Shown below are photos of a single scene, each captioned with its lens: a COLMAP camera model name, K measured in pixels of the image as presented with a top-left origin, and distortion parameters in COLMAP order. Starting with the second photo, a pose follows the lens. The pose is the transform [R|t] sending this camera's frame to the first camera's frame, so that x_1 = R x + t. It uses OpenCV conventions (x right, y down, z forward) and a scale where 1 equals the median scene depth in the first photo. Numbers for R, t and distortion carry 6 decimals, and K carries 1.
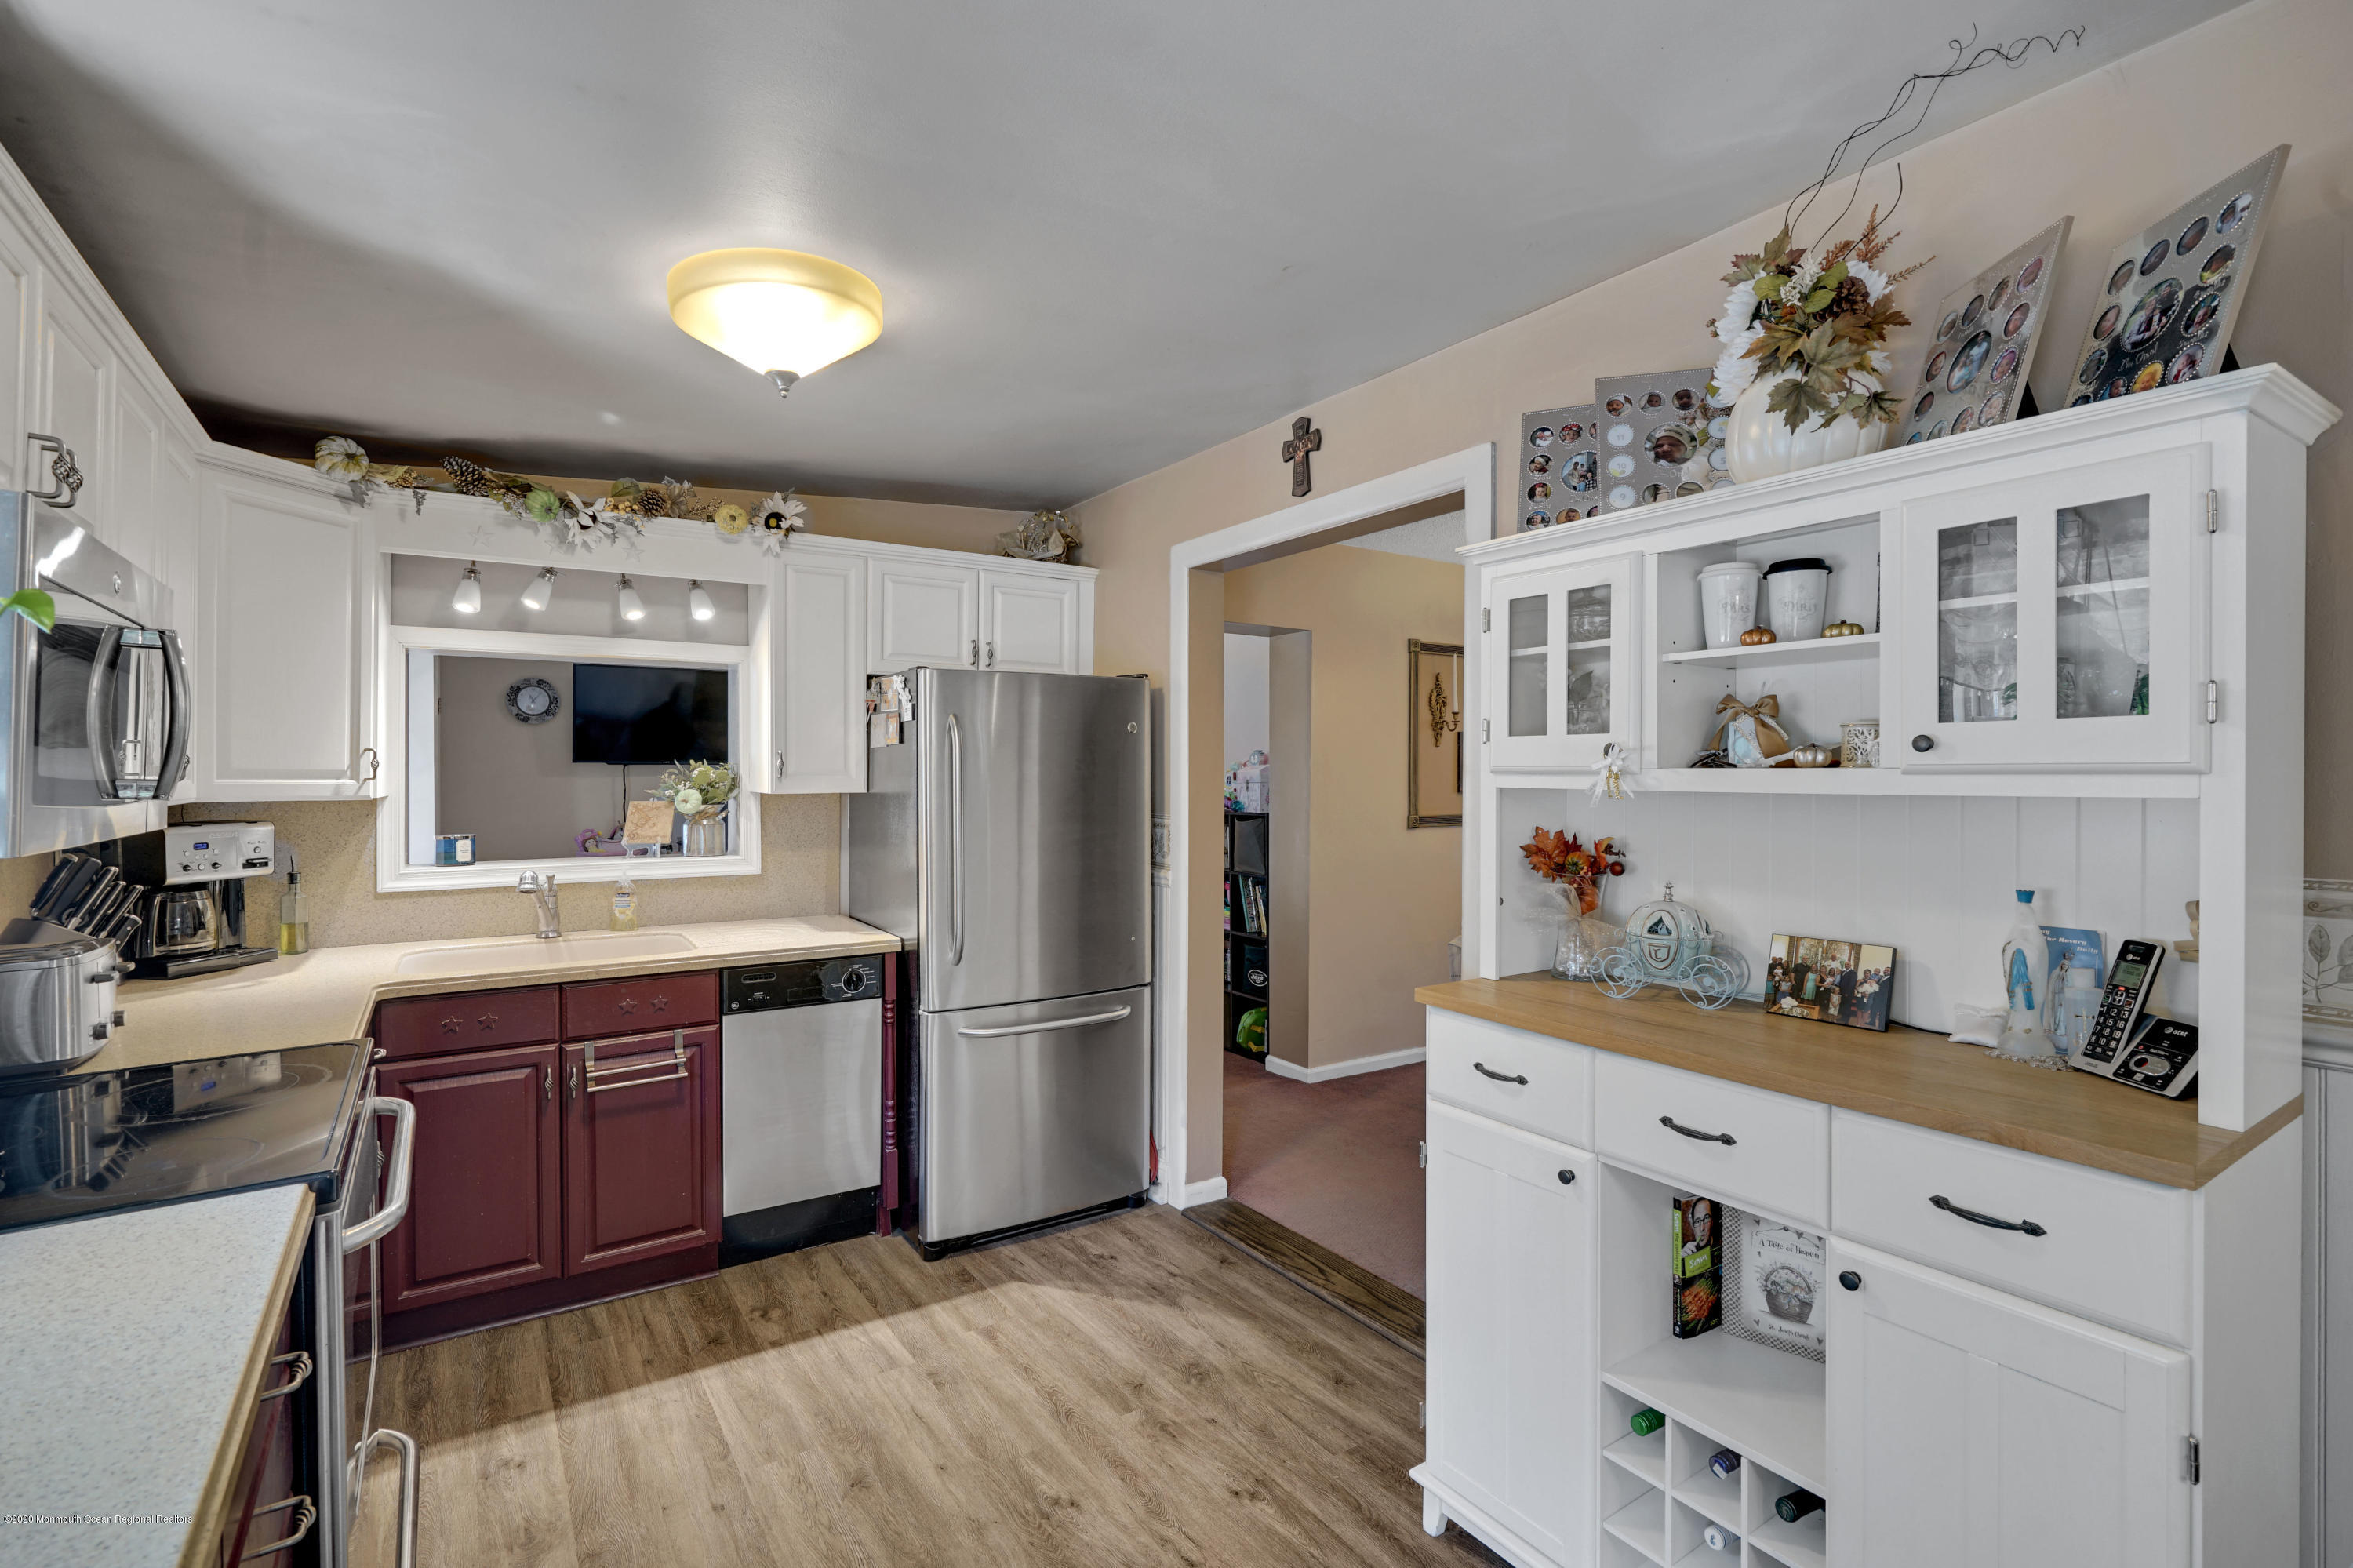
lens RADIAL K [[1077.5, 0, 1180.9], [0, 1077.5, 774.6], [0, 0, 1]] dist [0.000435, 0.000374]
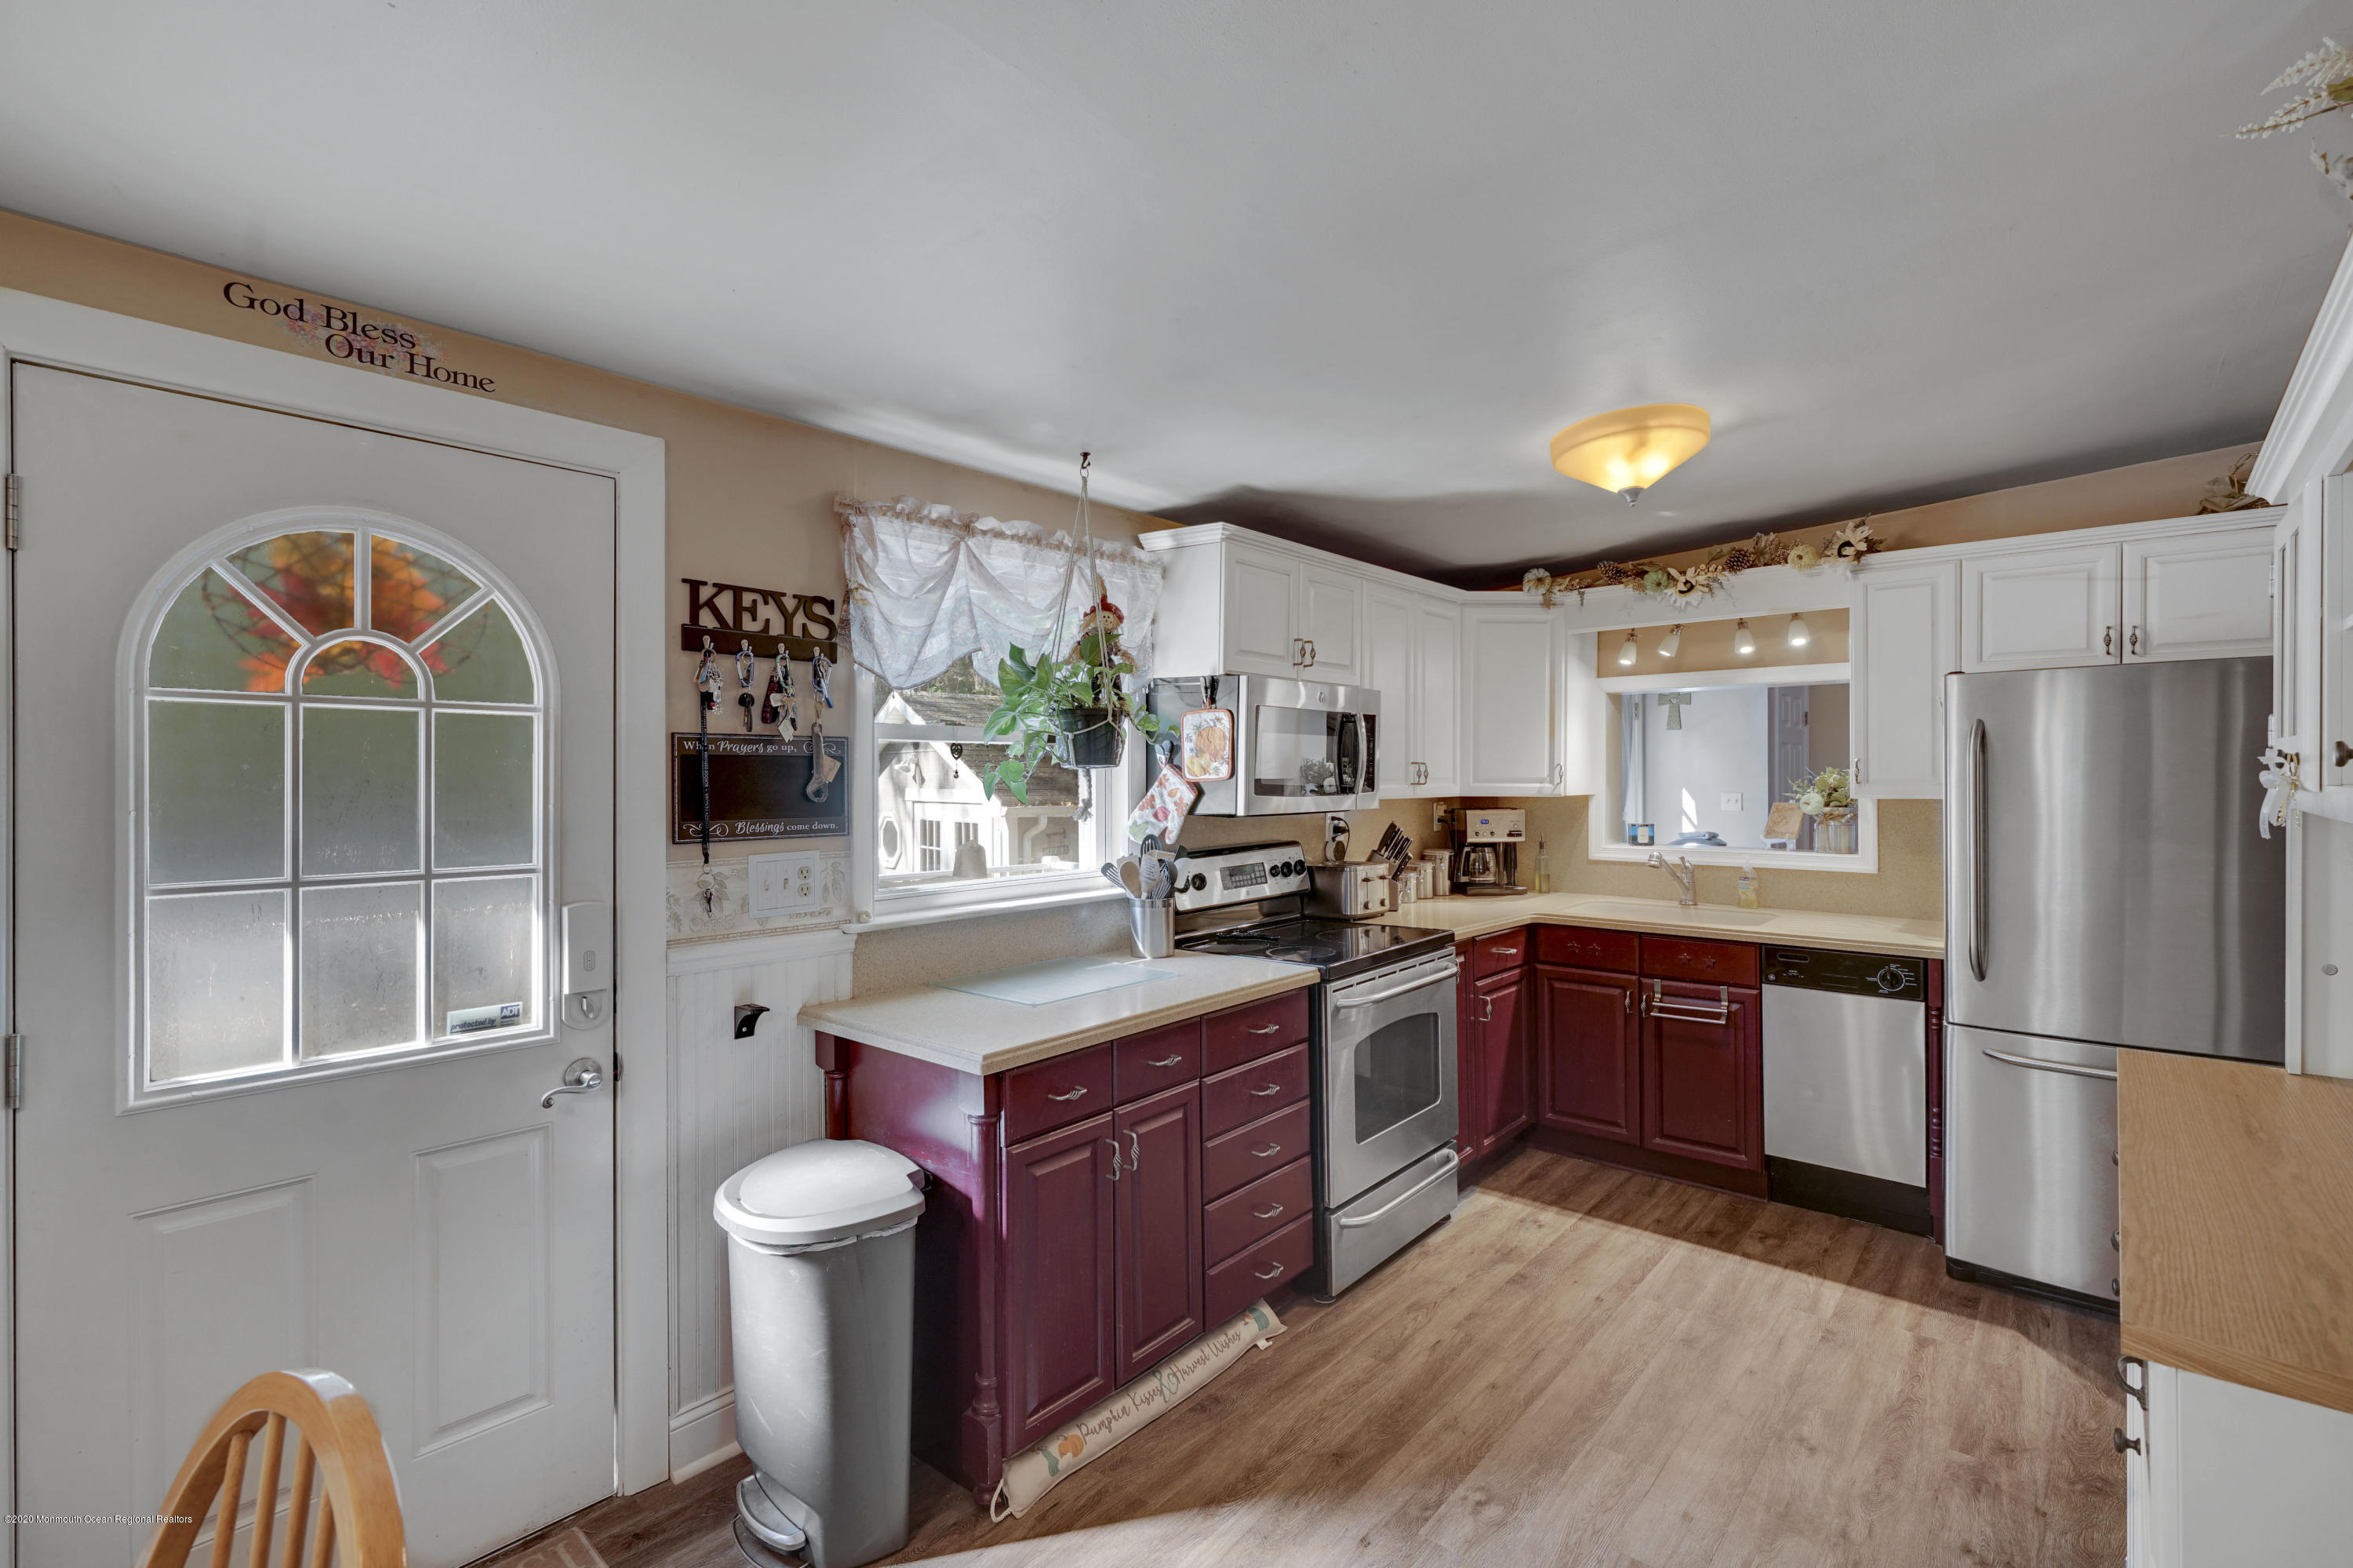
lens RADIAL K [[1077.5, 0, 1180.9], [0, 1077.5, 774.6], [0, 0, 1]] dist [0.000435, 0.000374]
pose [[0.266273, -0.002613, -0.963894, 0.563456], [-0.000968, 0.999995, -0.002979, -0.003117], [0.963897, 0.001726, 0.266269, 0.065304]]
